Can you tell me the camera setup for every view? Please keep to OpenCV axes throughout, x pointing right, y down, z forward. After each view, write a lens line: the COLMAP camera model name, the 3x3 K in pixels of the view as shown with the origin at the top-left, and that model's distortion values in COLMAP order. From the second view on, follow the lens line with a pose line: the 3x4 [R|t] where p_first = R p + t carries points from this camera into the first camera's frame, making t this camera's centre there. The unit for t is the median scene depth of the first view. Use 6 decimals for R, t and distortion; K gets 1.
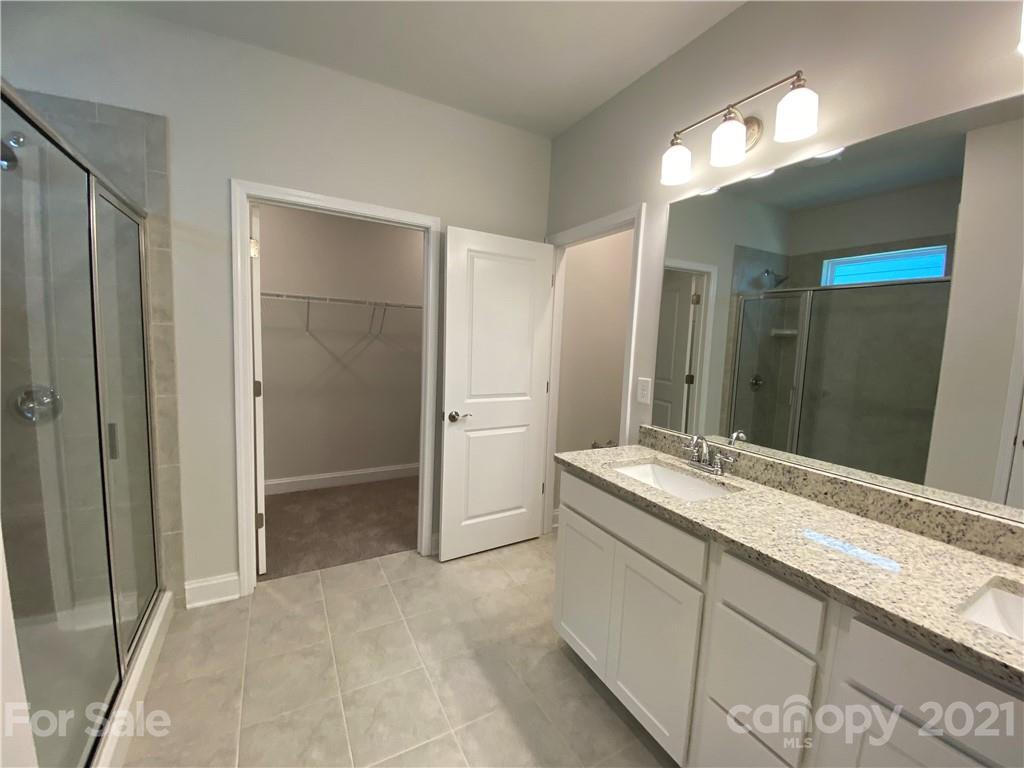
lens RADIAL K [[422.2, 0, 512.0], [0, 422.2, 384.0], [0, 0, 1]] dist [0.001382, -0.010062]
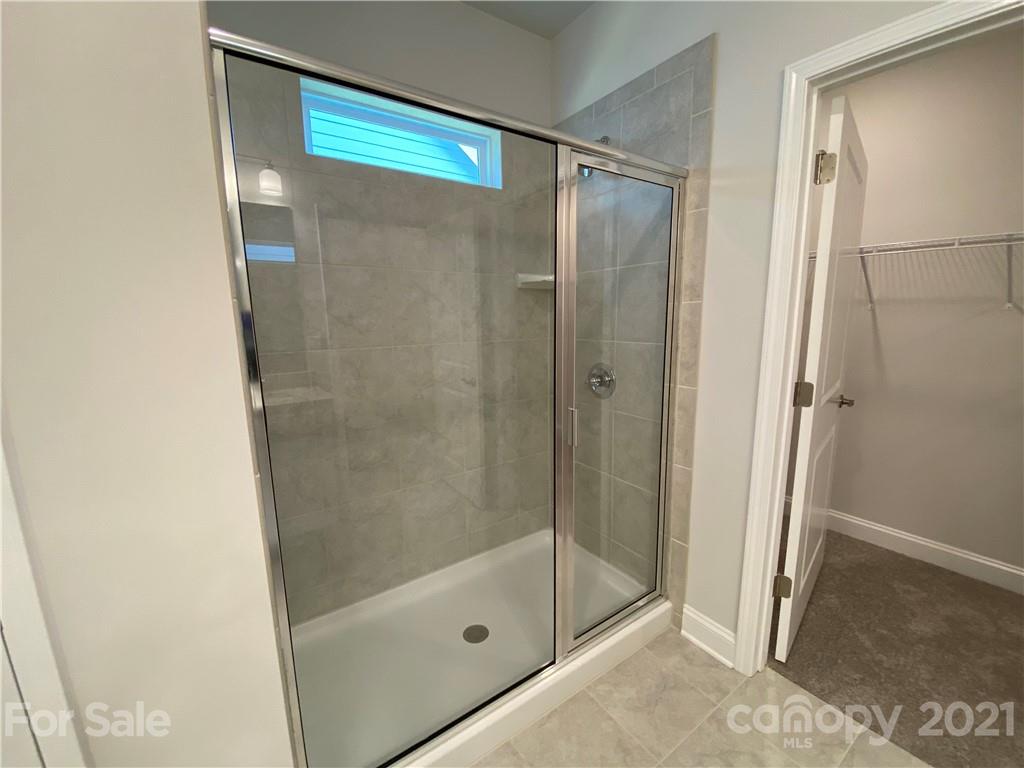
lens RADIAL K [[422.2, 0, 512.0], [0, 422.2, 384.0], [0, 0, 1]] dist [0.001382, -0.010062]
pose [[0.099629, 0.120872, -0.987656, -0.012931], [-0.083818, 0.990086, 0.112714, -0.042608], [0.991488, 0.071553, 0.108772, 0.513372]]
